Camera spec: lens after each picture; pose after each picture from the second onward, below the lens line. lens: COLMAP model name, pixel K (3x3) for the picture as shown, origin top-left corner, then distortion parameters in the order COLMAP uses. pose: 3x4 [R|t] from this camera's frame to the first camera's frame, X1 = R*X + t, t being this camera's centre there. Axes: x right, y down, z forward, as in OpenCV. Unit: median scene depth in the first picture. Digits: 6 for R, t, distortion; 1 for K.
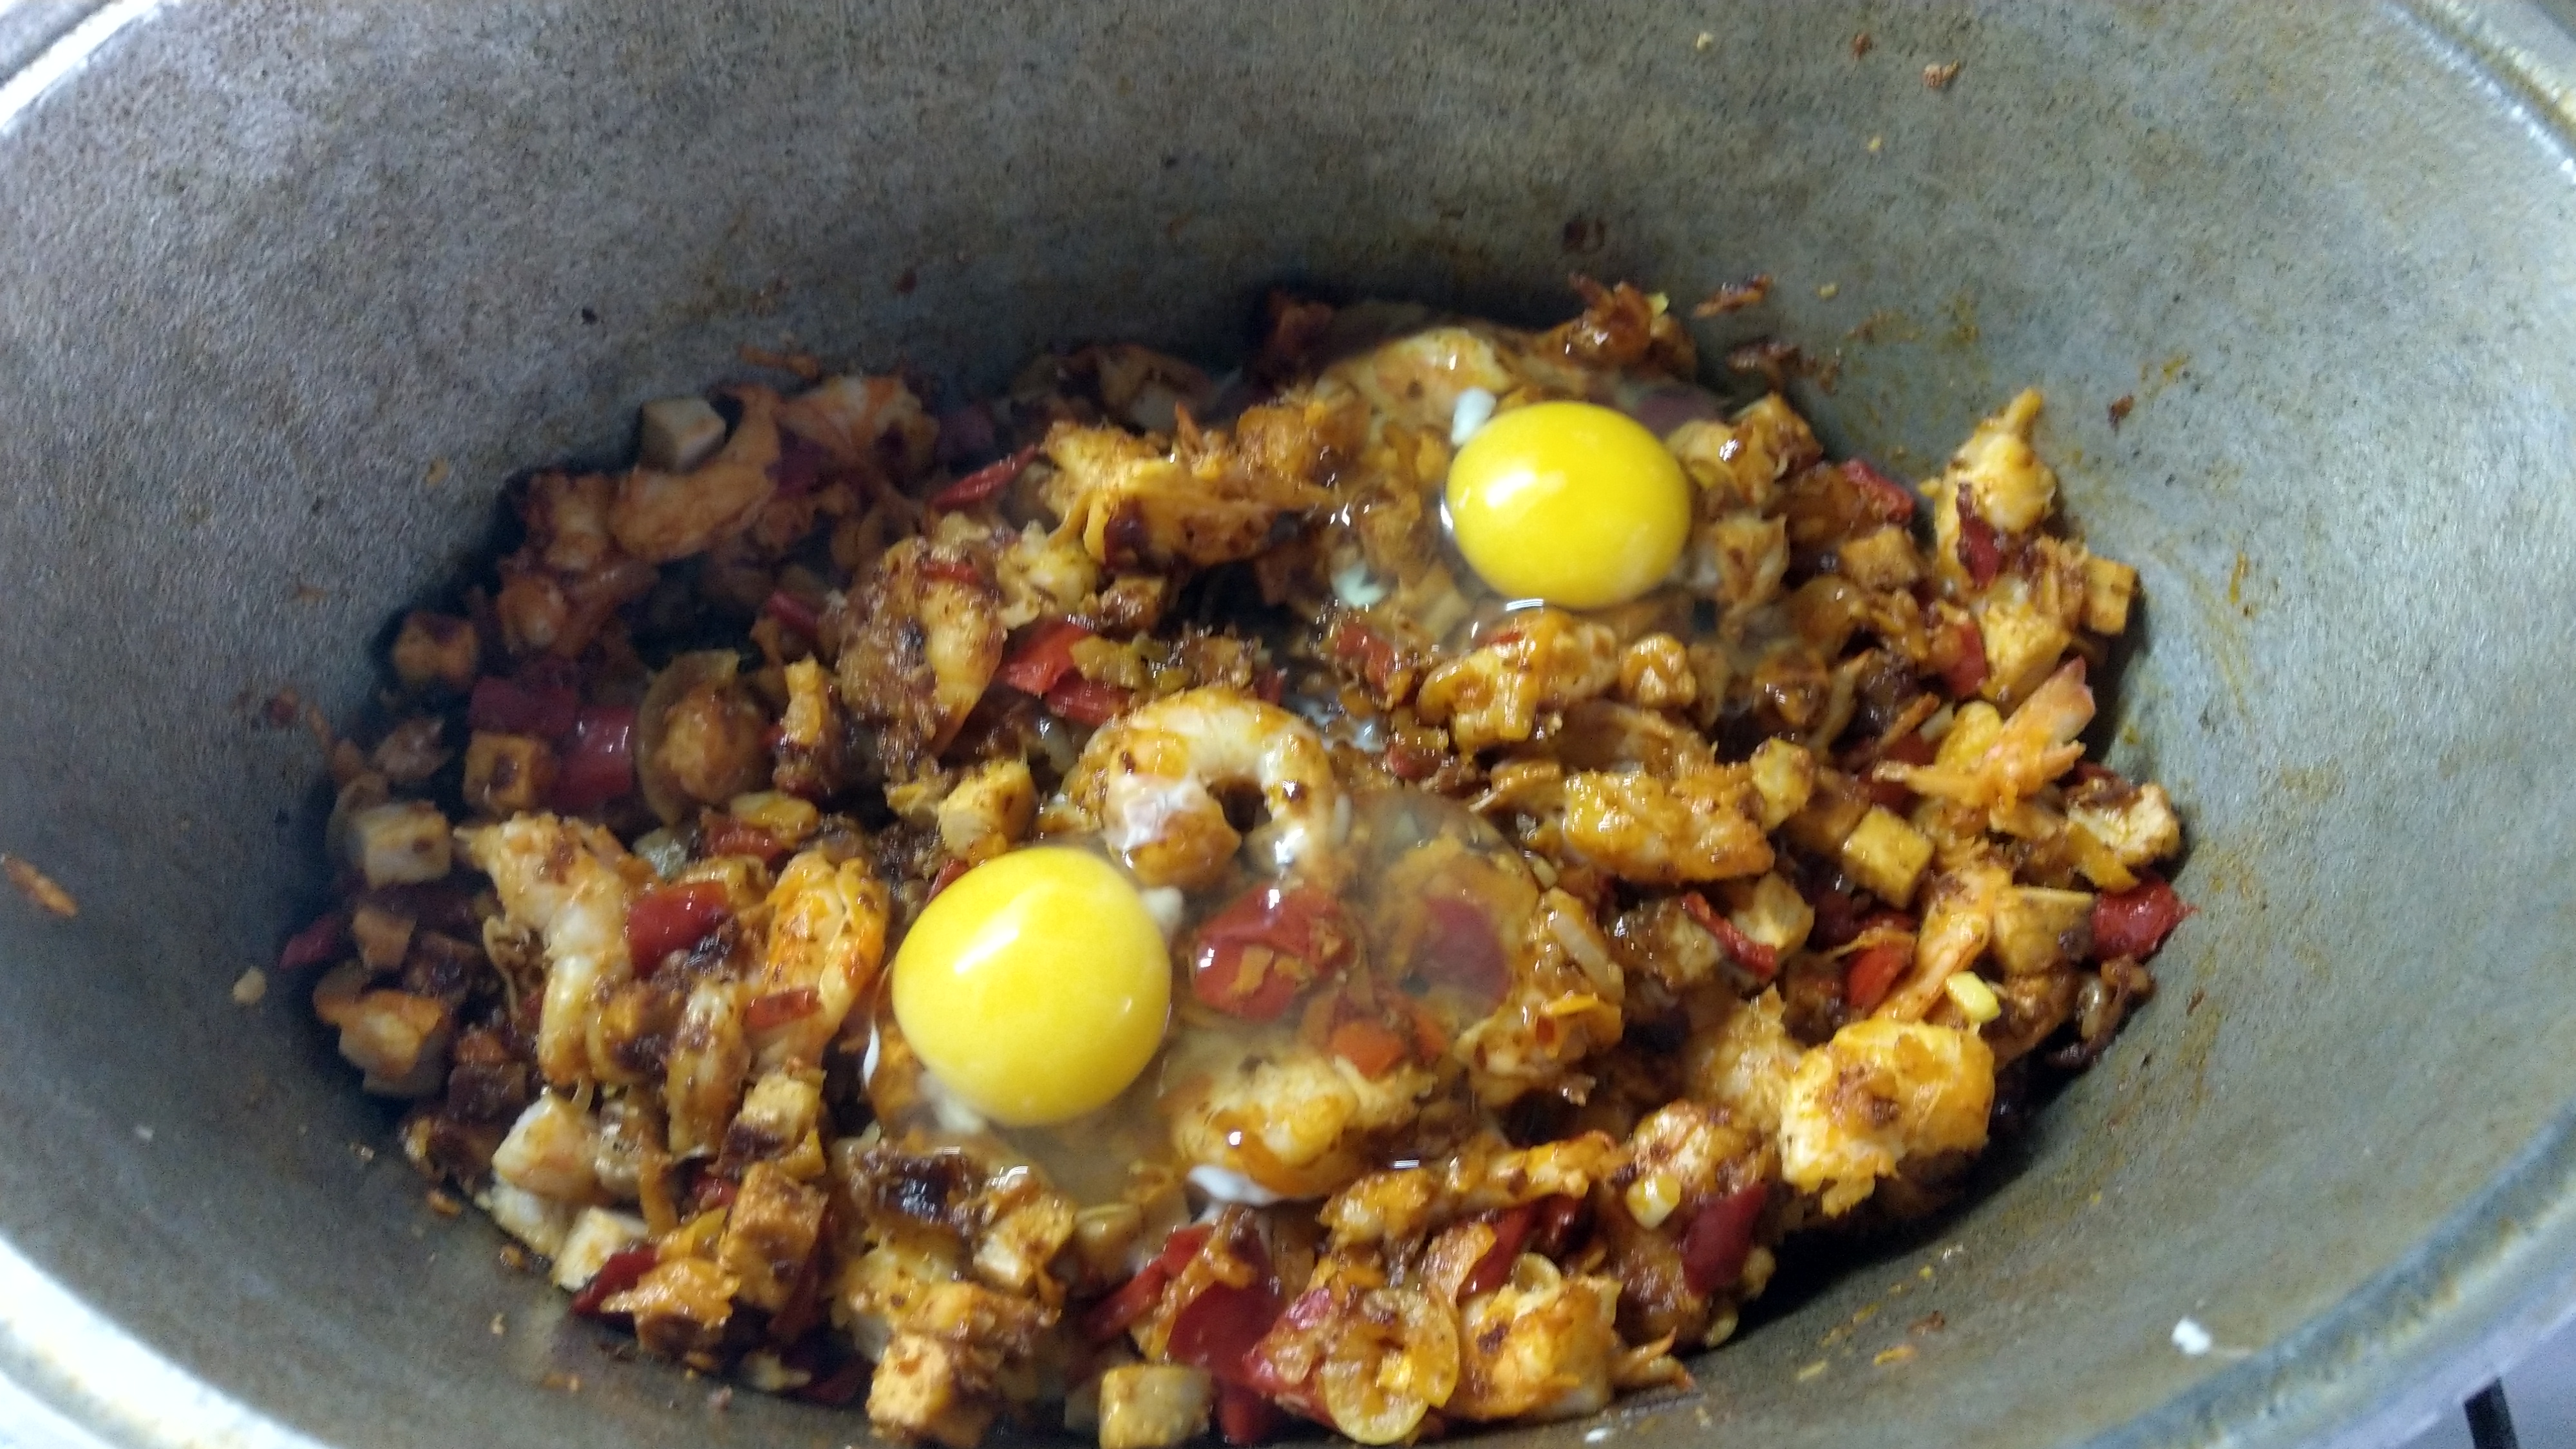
lens RADIAL K [[1990.0, 0, 1280.4], [0, 1990.0, 775.4], [0, 0, 1]] dist [-0.030399, -0.015689]
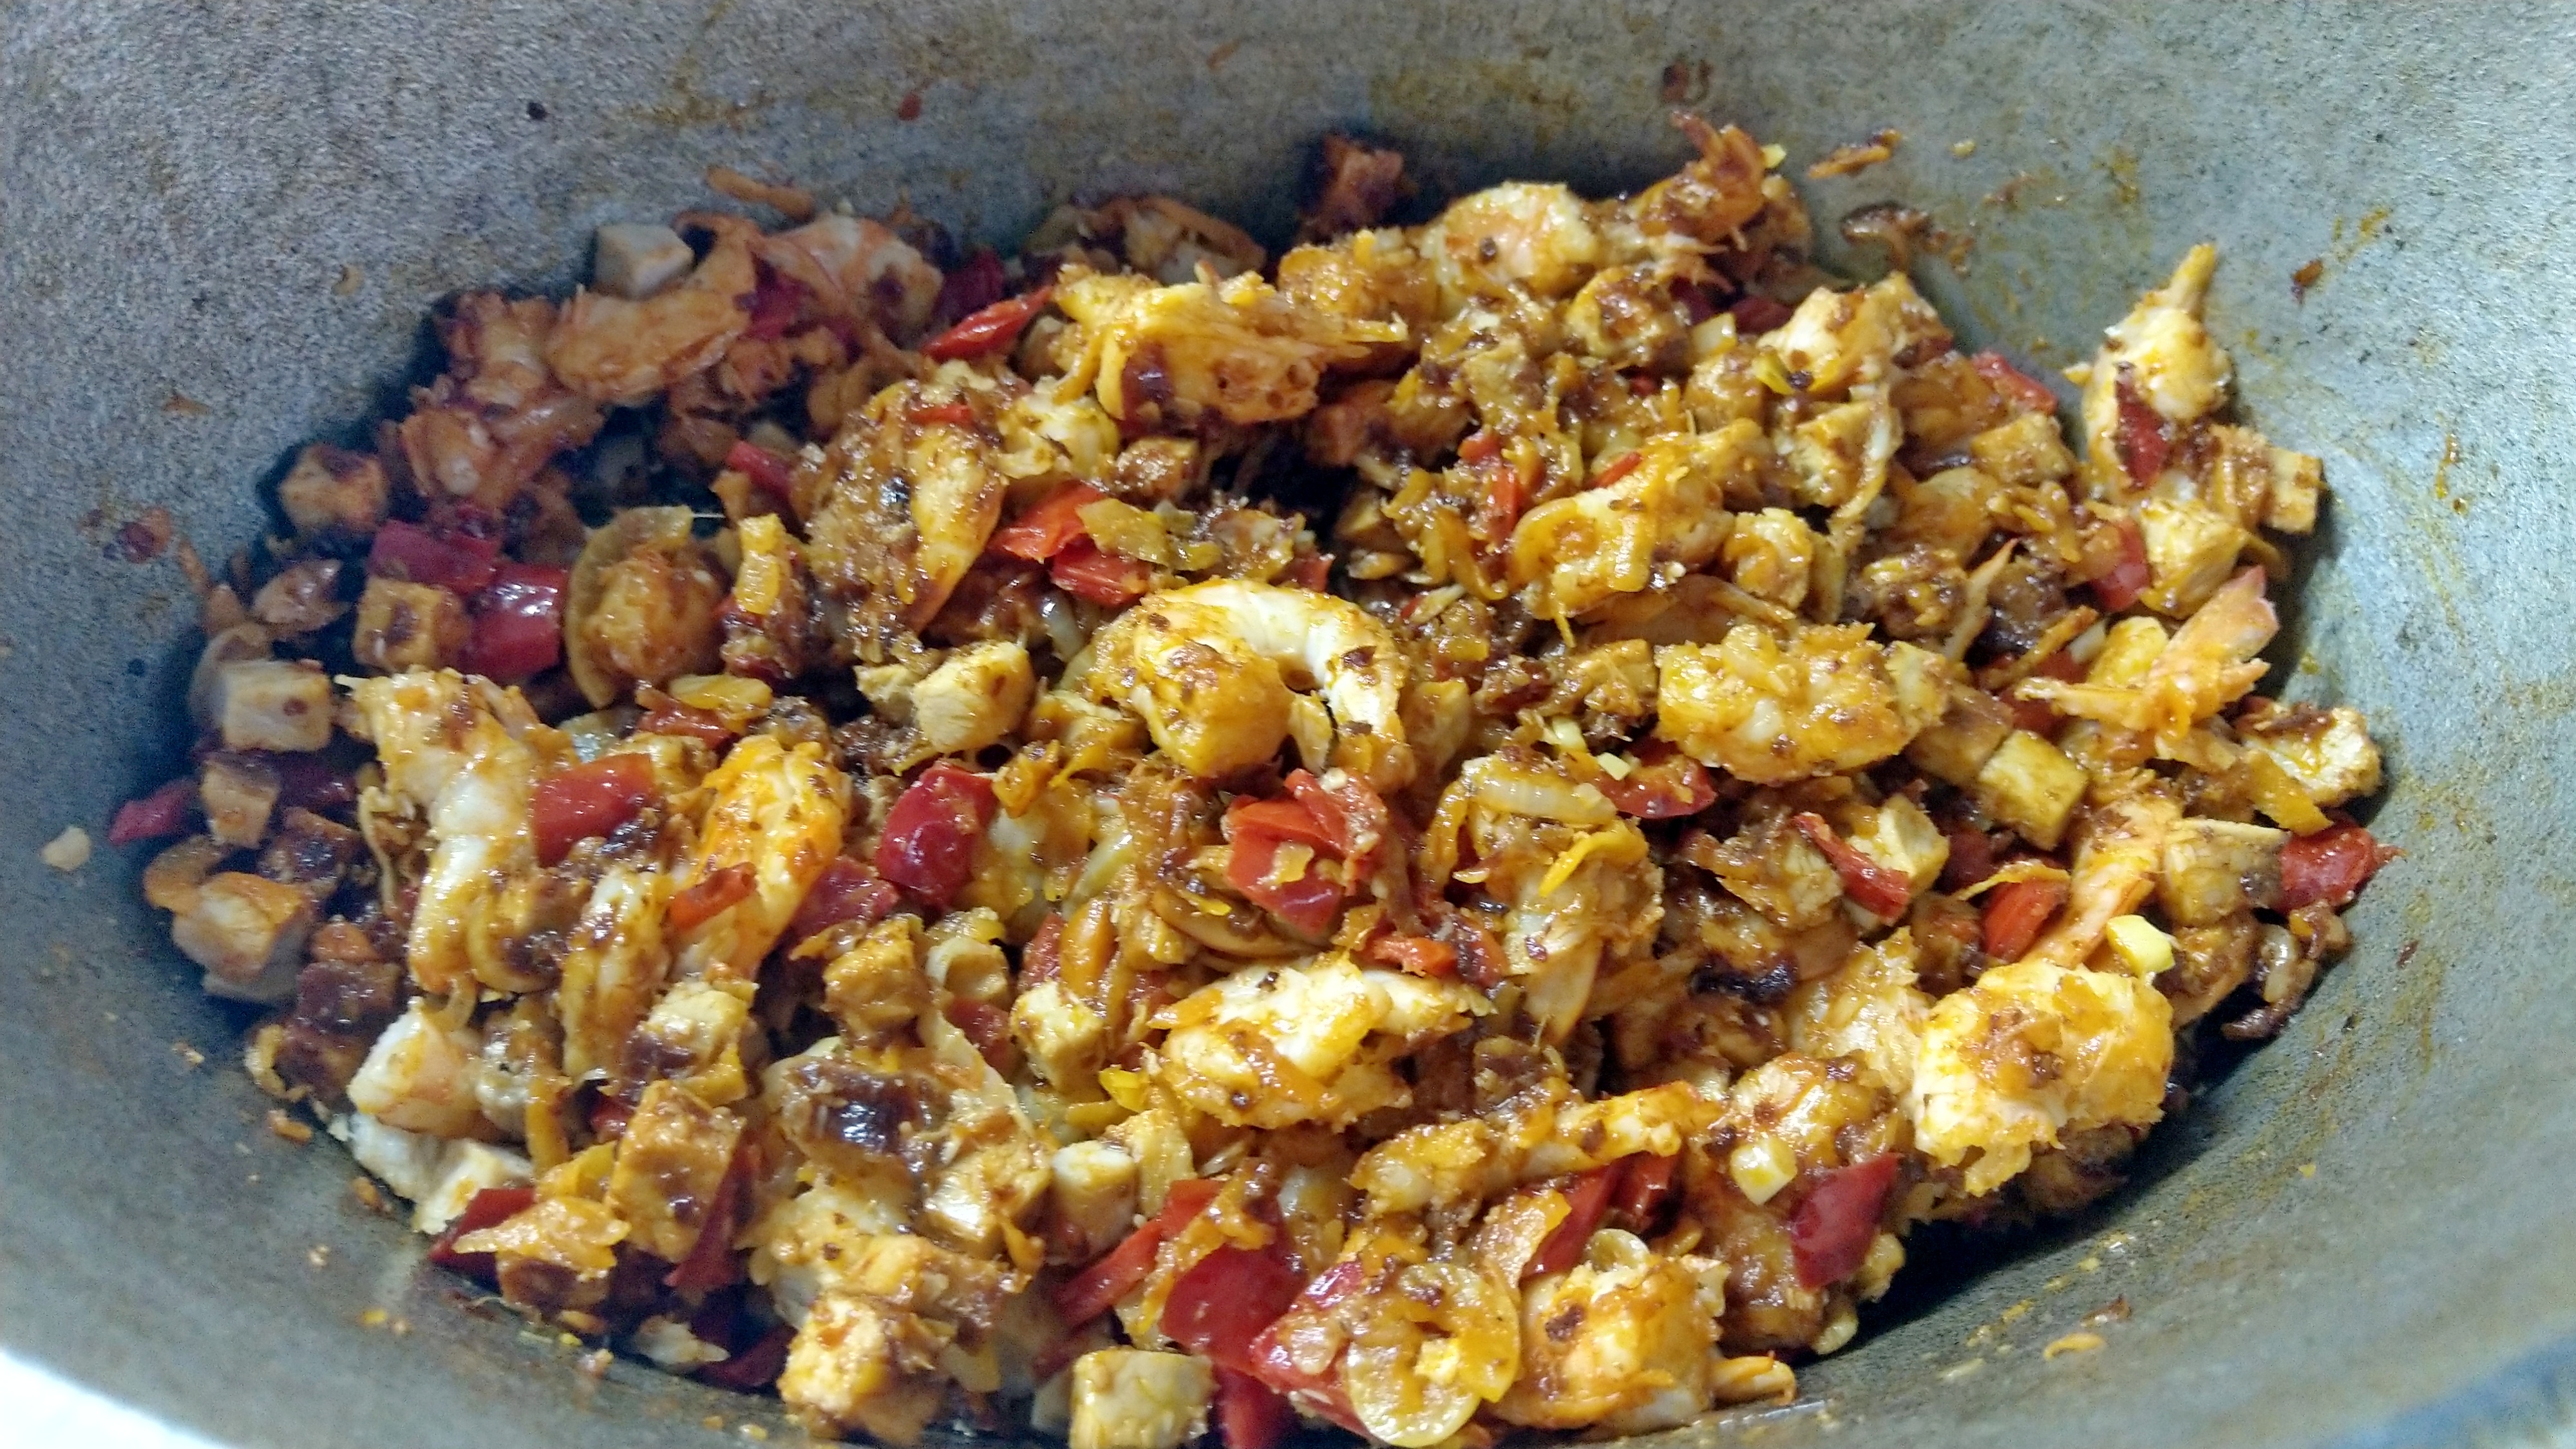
lens RADIAL K [[1990.0, 0, 1315.3], [0, 1990.0, 764.8], [0, 0, 1]] dist [-0.030399, -0.015689]
pose [[0.999535, 0.030147, -0.004544, 0.003128], [-0.030352, 0.998025, -0.055003, 0.097235], [0.002877, 0.055115, 0.998476, 0.169352]]
